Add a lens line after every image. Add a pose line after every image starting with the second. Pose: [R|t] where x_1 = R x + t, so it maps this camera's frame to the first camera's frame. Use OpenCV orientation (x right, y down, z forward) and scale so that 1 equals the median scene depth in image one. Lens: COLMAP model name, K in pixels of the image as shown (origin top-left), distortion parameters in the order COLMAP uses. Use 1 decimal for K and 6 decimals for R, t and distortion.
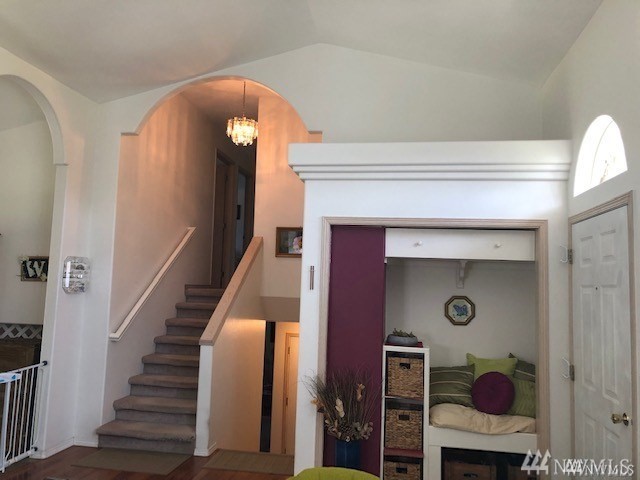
lens RADIAL K [[519.9, 0, 320.0], [0, 519.9, 240.0], [0, 0, 1]] dist [0.062585, -0.090911]
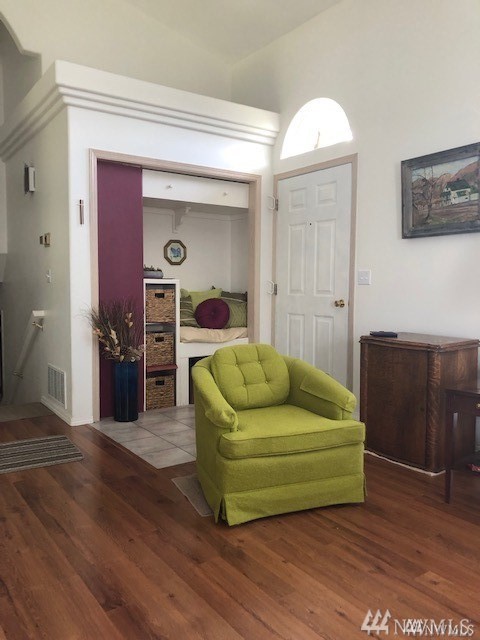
lens RADIAL K [[519.9, 0, 240.3], [0, 519.9, 315.8], [0, 0, 1]] dist [0.062585, -0.090911]
pose [[0.718228, -0.075665, 0.691681, -0.440801], [-0.038566, 0.988213, 0.148149, 0.096834], [-0.694738, -0.133081, 0.706844, 0.062487]]
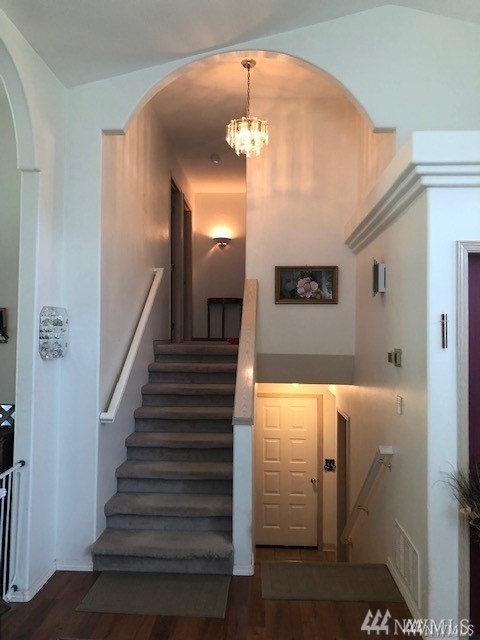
lens RADIAL K [[519.9, 0, 240.3], [0, 519.9, 315.8], [0, 0, 1]] dist [0.062585, -0.090911]
pose [[0.993849, -0.021578, 0.108620, -0.316969], [0.015893, 0.998472, 0.052933, 0.011251], [-0.109596, -0.050881, 0.992673, 0.306593]]
